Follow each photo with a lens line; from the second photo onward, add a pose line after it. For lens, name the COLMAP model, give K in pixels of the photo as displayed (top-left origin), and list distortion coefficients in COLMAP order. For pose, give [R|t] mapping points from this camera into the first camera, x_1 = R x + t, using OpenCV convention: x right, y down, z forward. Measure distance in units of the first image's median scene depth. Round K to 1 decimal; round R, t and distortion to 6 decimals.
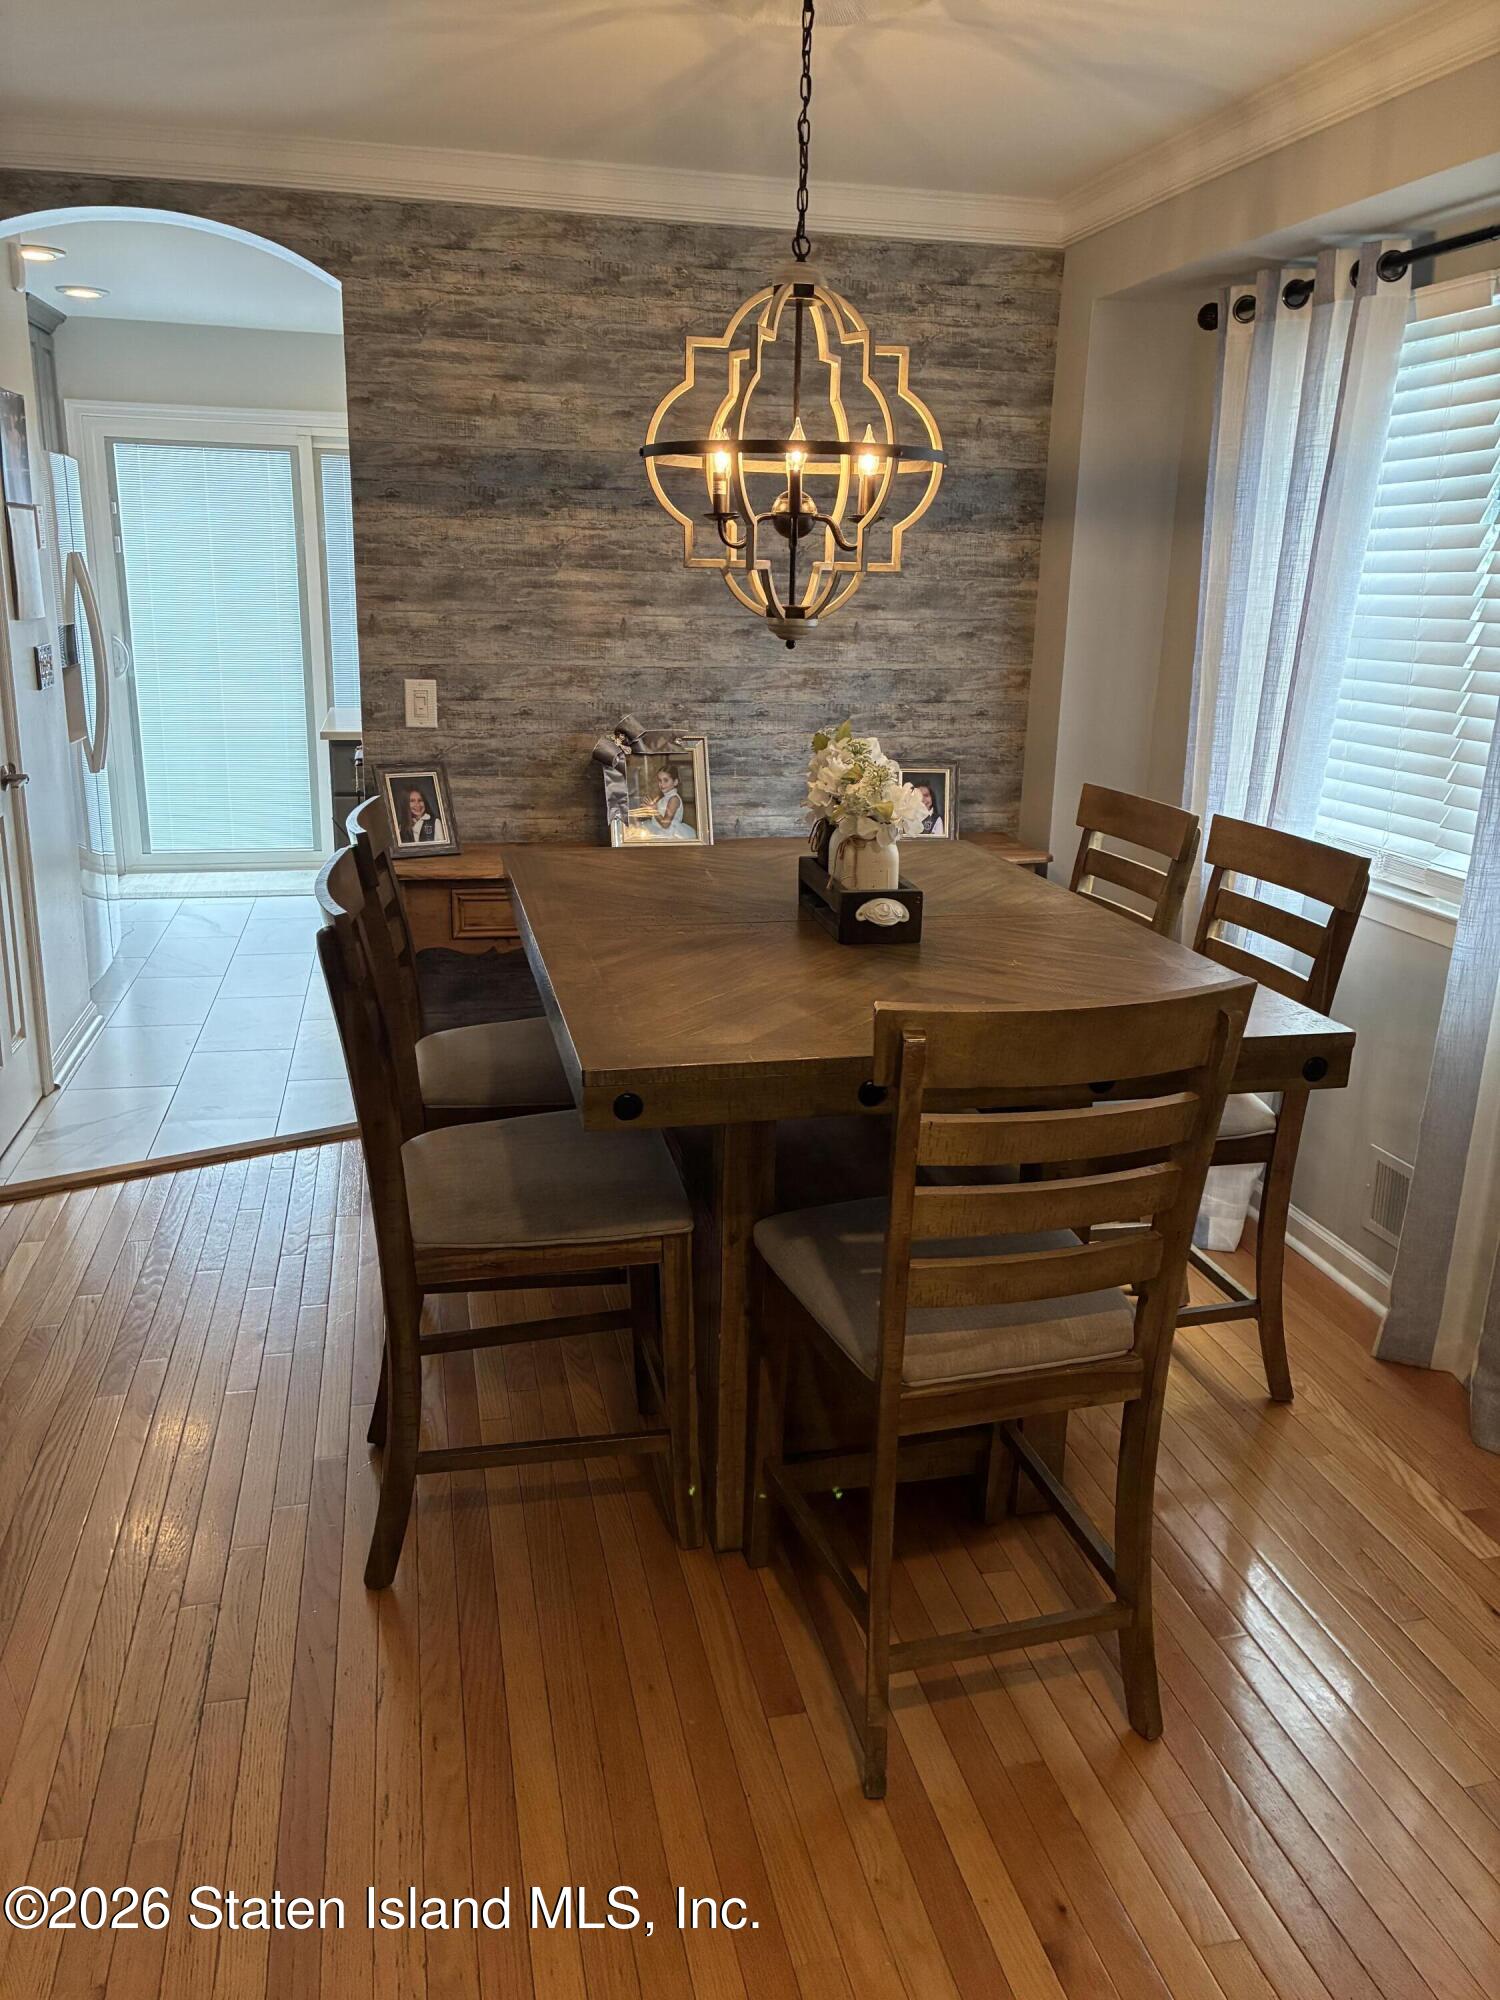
lens RADIAL K [[1519.7, 0, 767.8], [0, 1519.7, 986.4], [0, 0, 1]] dist [-0.009645, 0.006104]
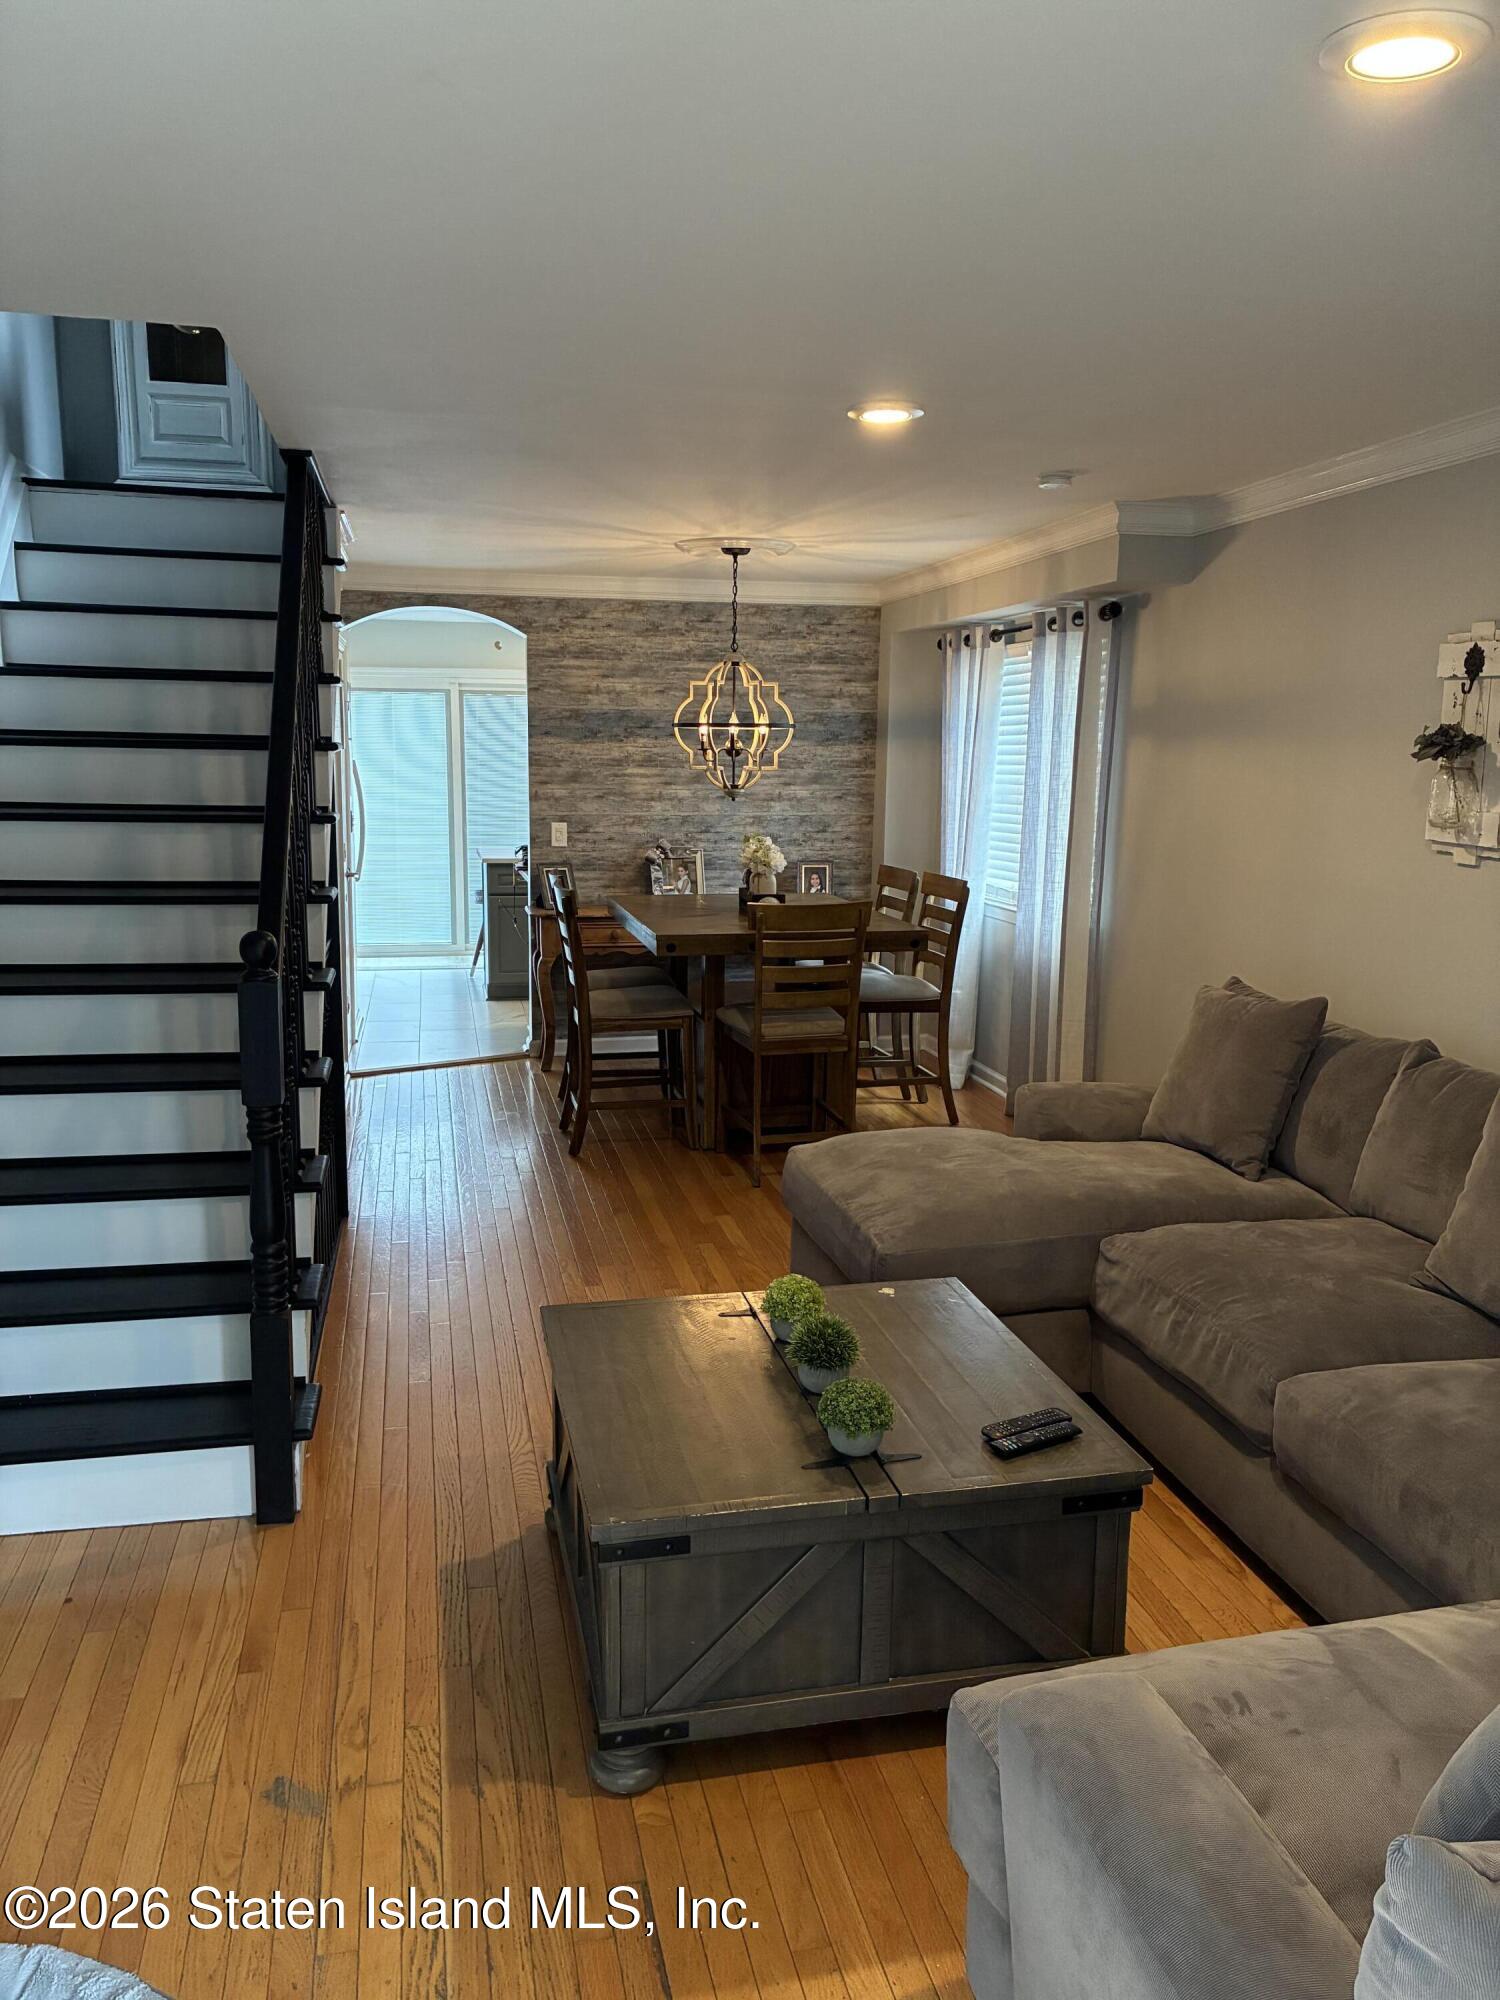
lens RADIAL K [[1519.7, 0, 742.3], [0, 1519.7, 1013.6], [0, 0, 1]] dist [-0.009645, 0.006104]
pose [[0.999629, -0.010076, -0.025304, 0.061720], [0.007640, 0.995487, -0.094589, 0.244891], [0.026143, 0.094360, 0.995195, -0.982699]]
